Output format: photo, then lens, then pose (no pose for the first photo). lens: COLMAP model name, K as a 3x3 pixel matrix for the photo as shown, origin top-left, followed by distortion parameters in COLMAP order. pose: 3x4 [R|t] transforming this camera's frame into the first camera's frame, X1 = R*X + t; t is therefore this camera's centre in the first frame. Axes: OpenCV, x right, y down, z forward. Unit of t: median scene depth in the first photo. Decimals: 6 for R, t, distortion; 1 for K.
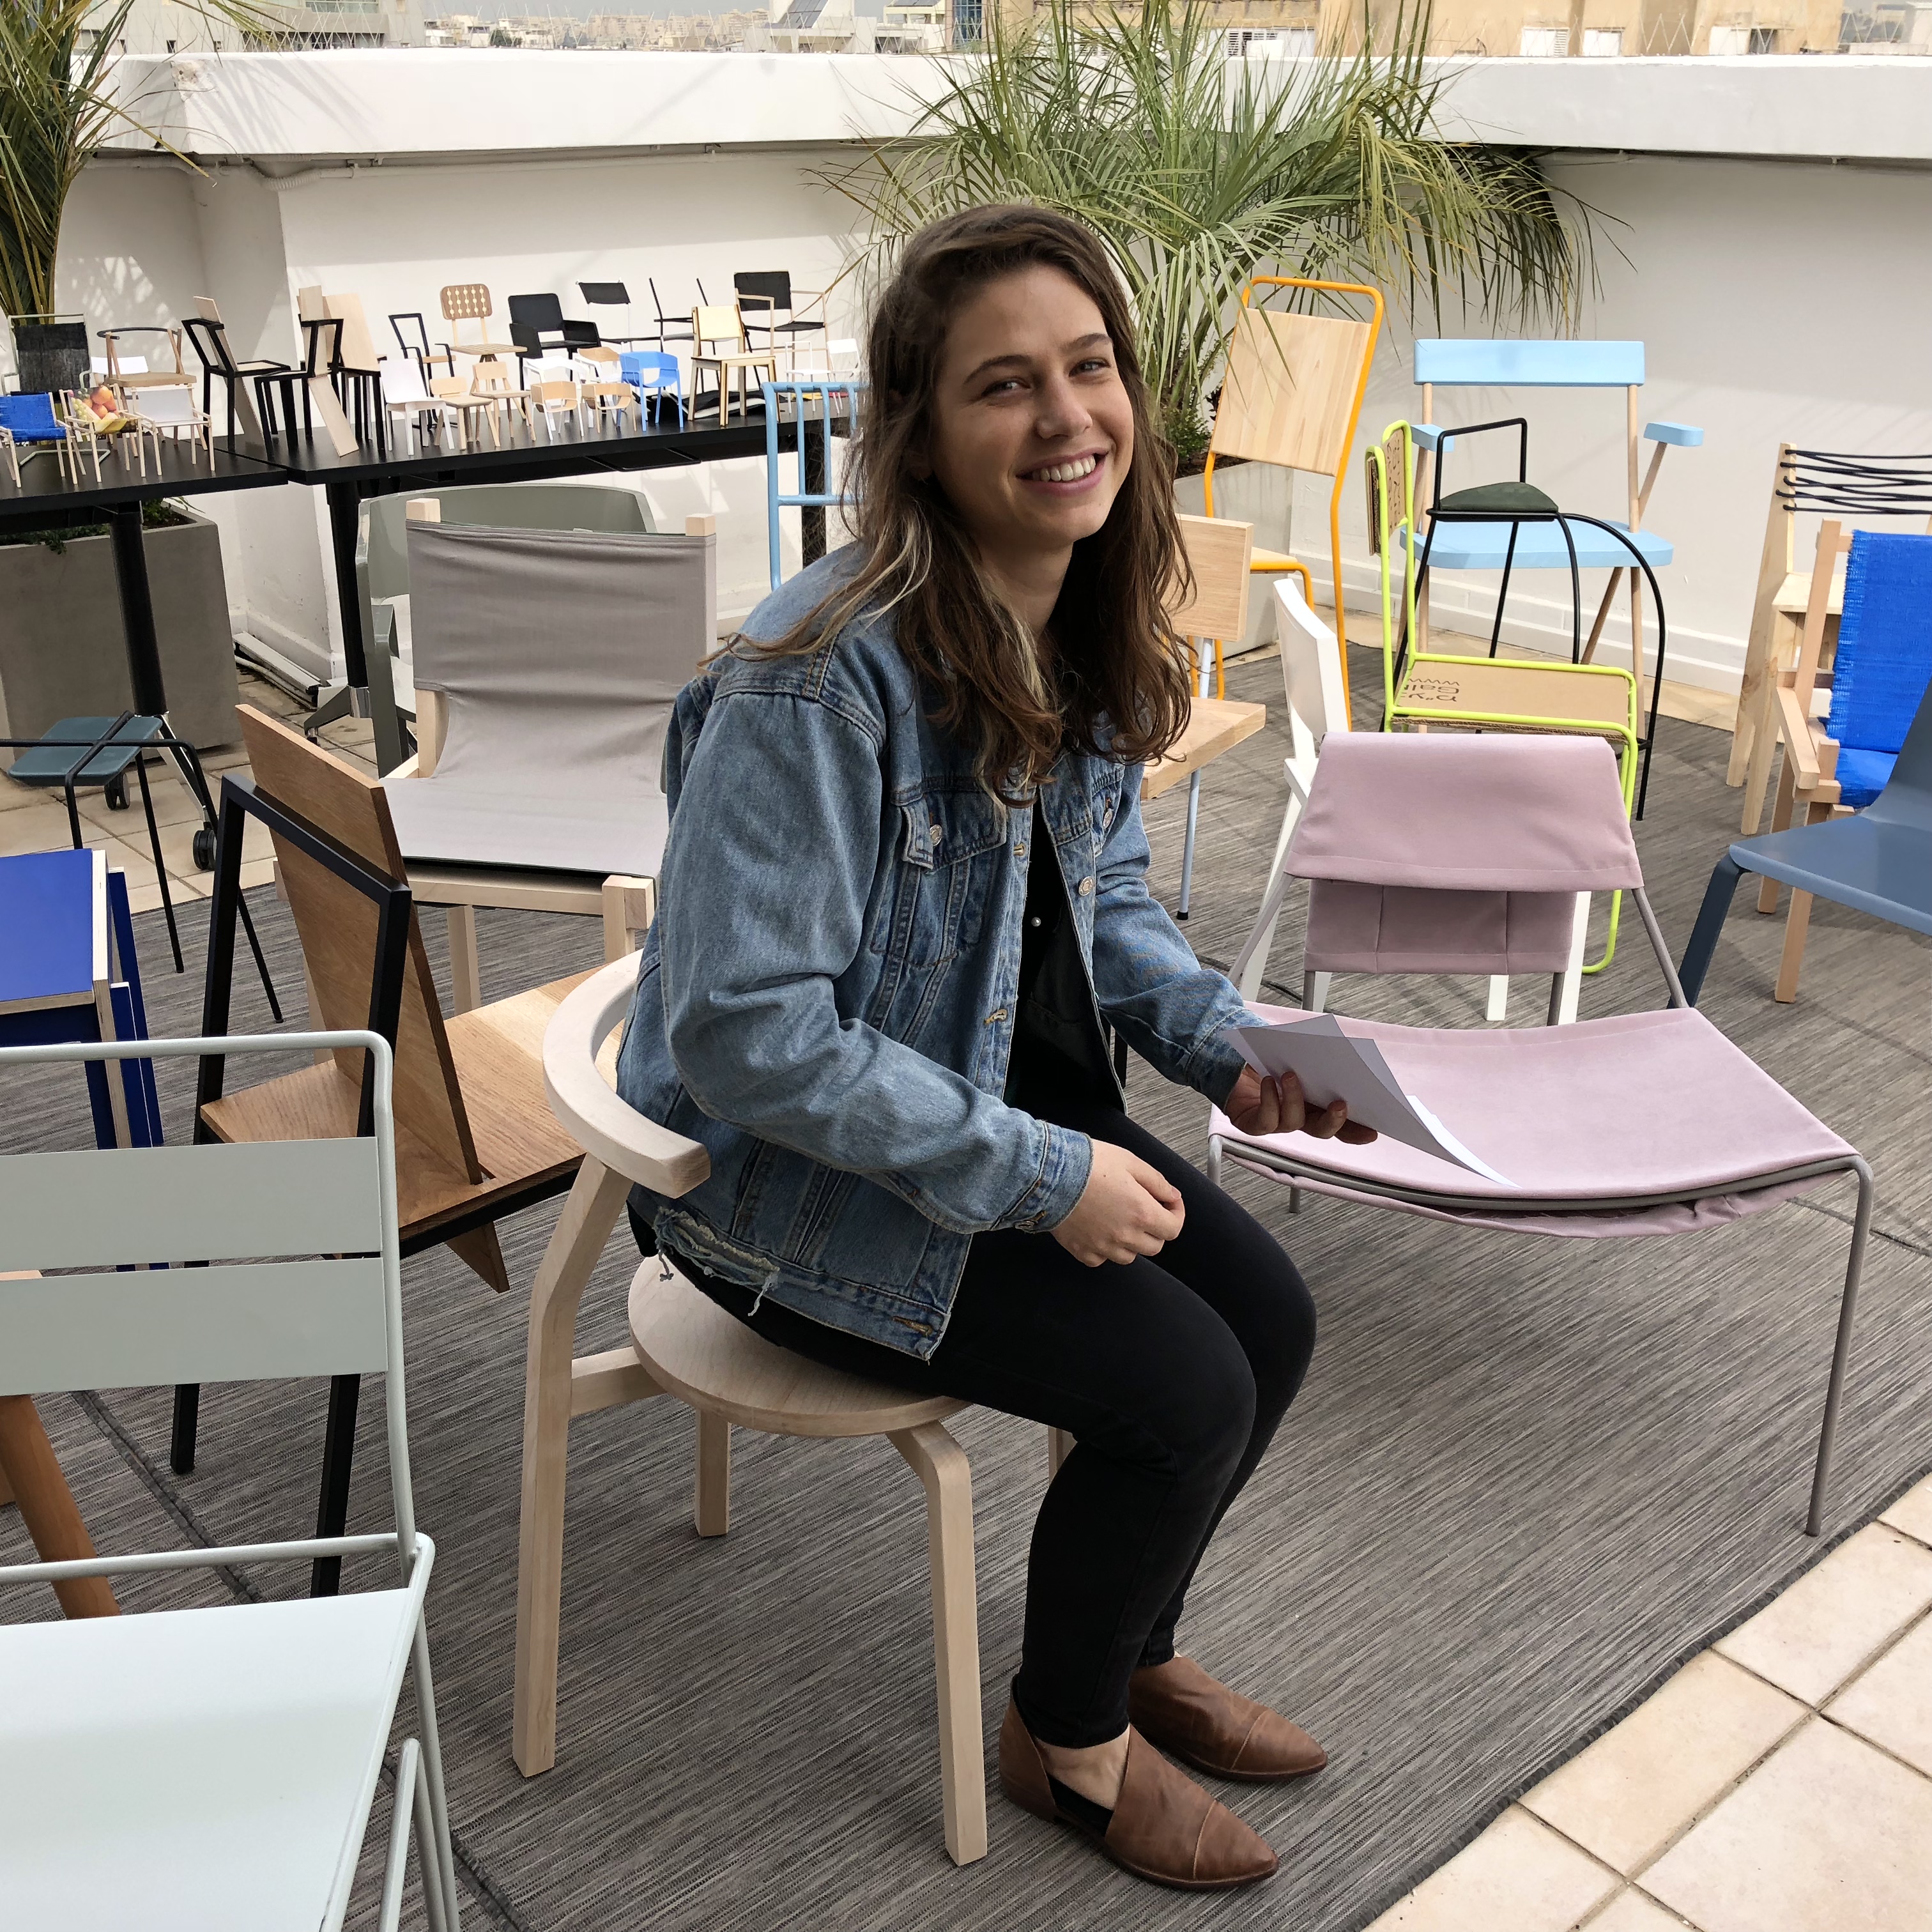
lens RADIAL K [[2125.4, 0, 963.1], [0, 2125.4, 966.0], [0, 0, 1]] dist [0.015759, 0.000000]
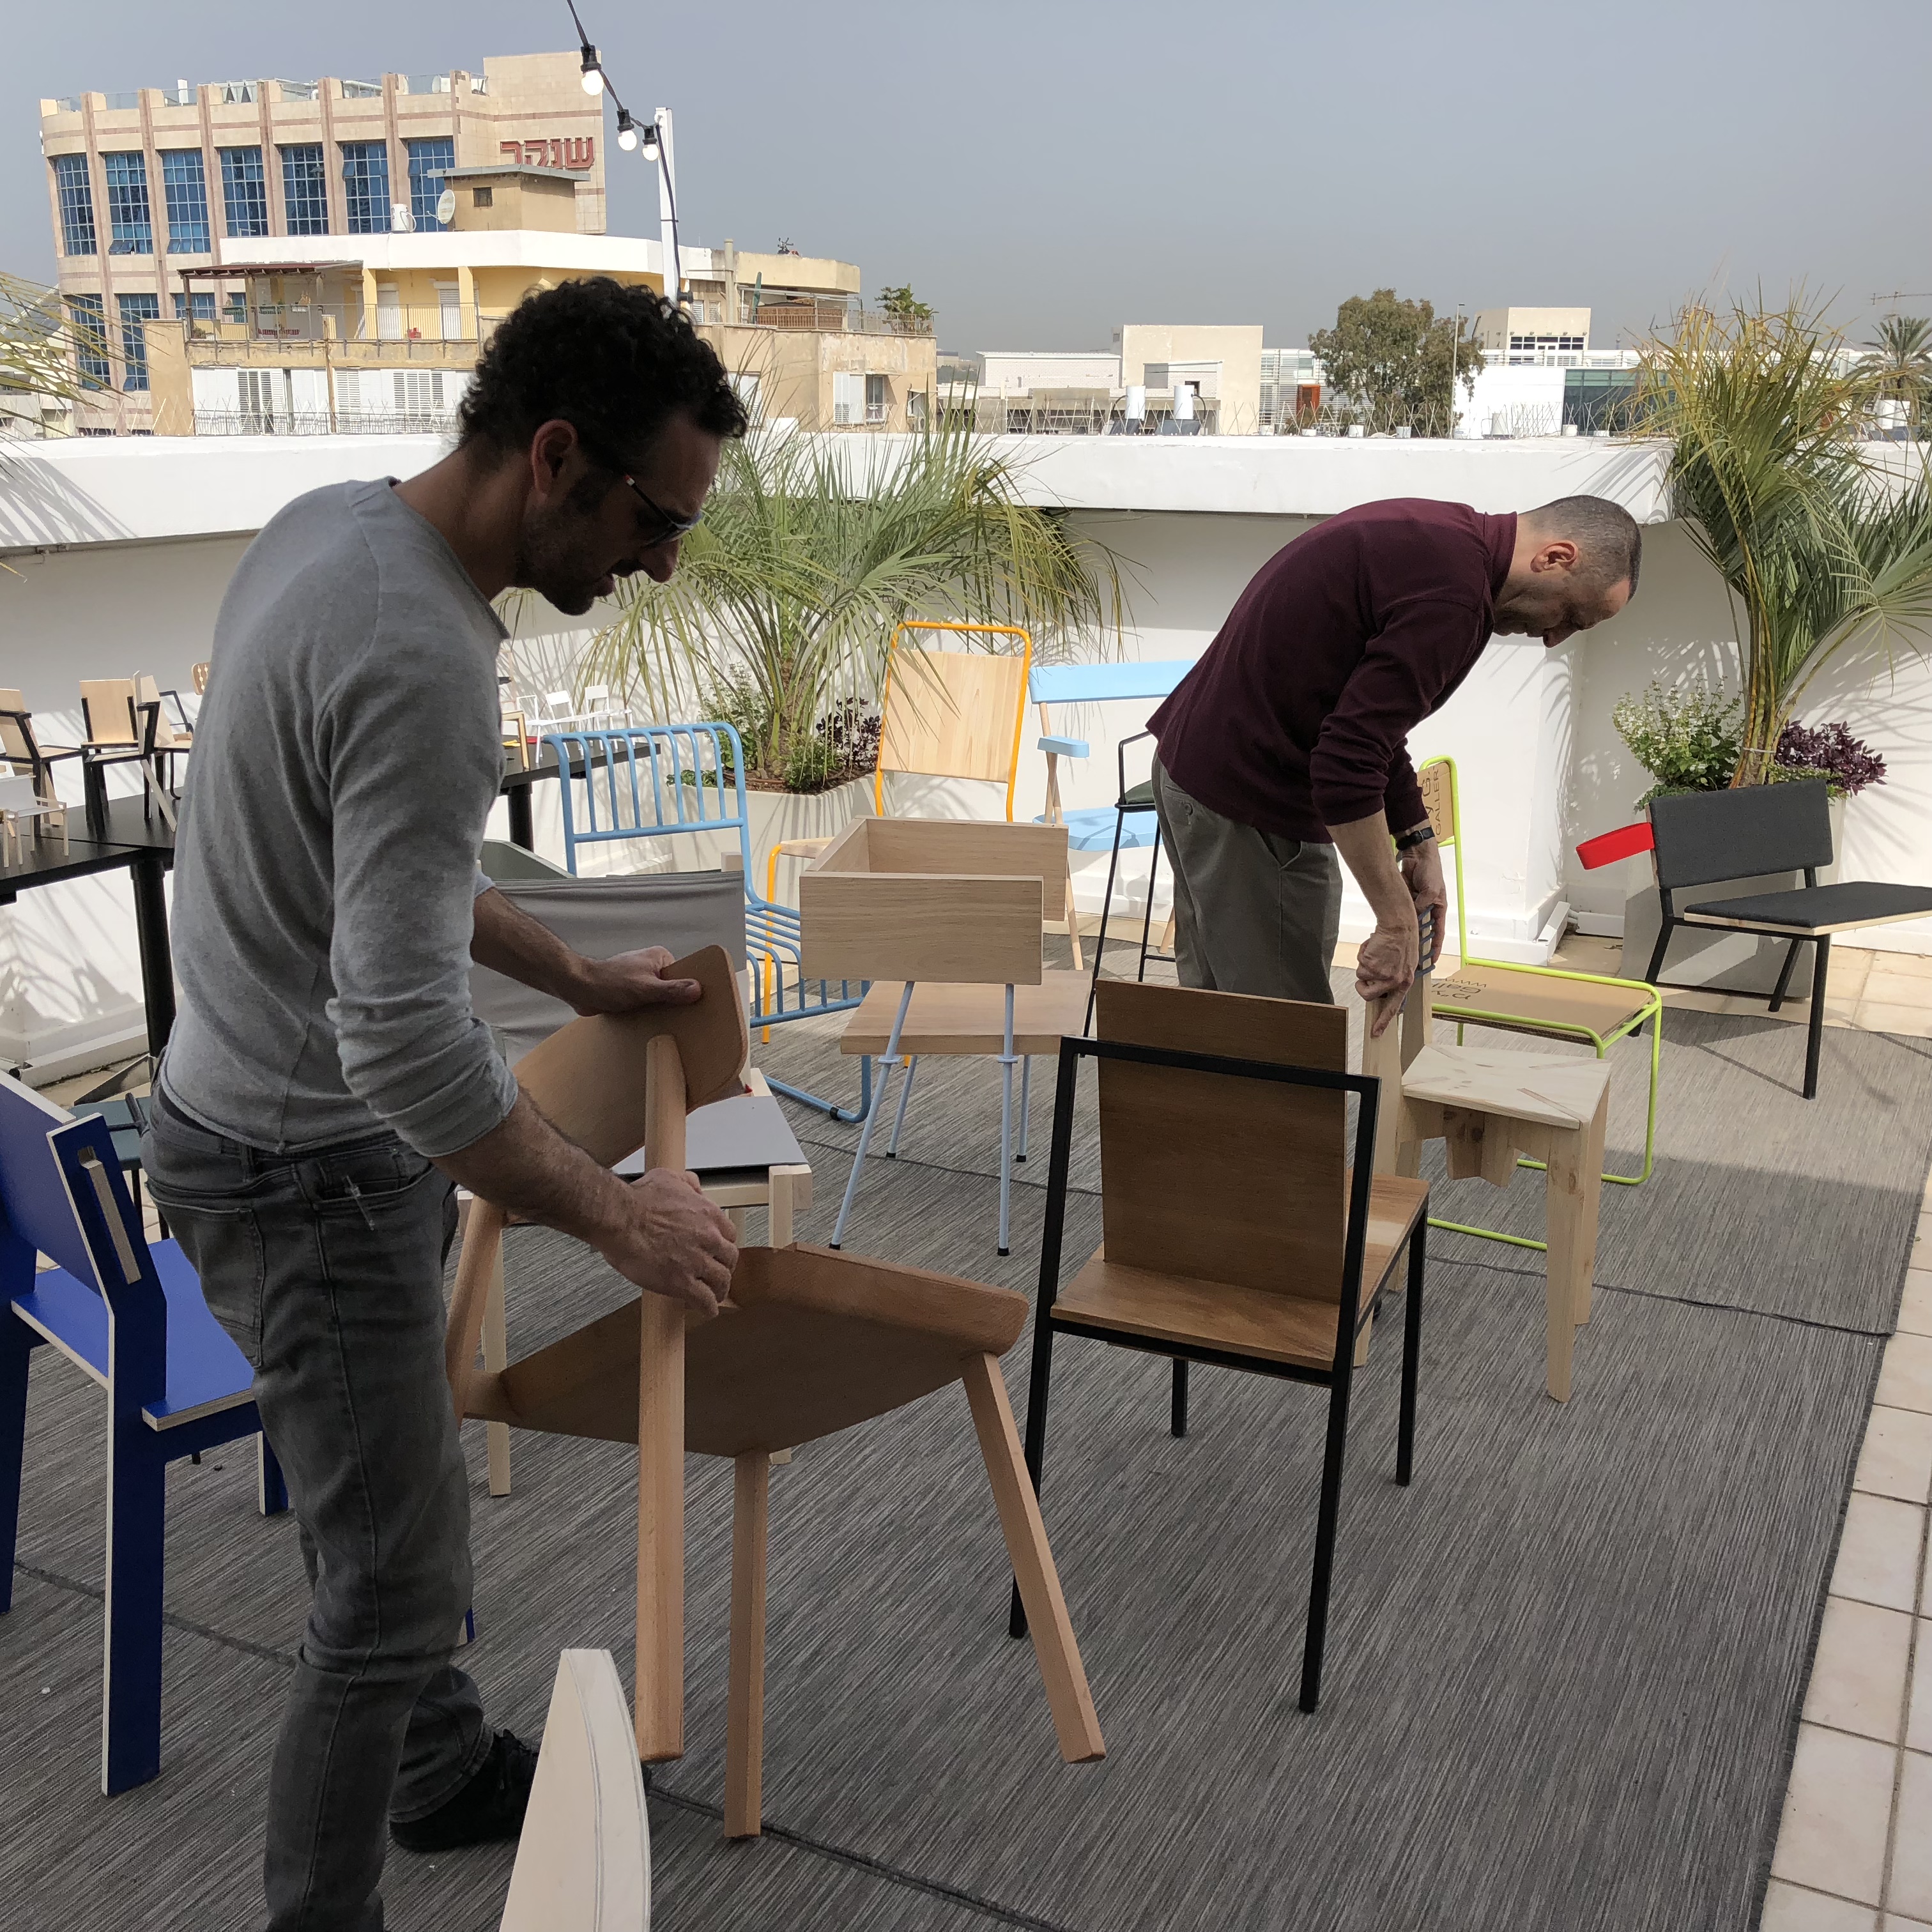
lens RADIAL K [[2125.4, 0, 961.2], [0, 2125.4, 985.0], [0, 0, 1]] dist [0.015759, 0.000000]
pose [[0.921805, -0.107256, 0.372522, -0.320236], [0.155423, 0.982600, -0.101686, -0.004733], [-0.355133, 0.151633, 0.922436, -0.061987]]
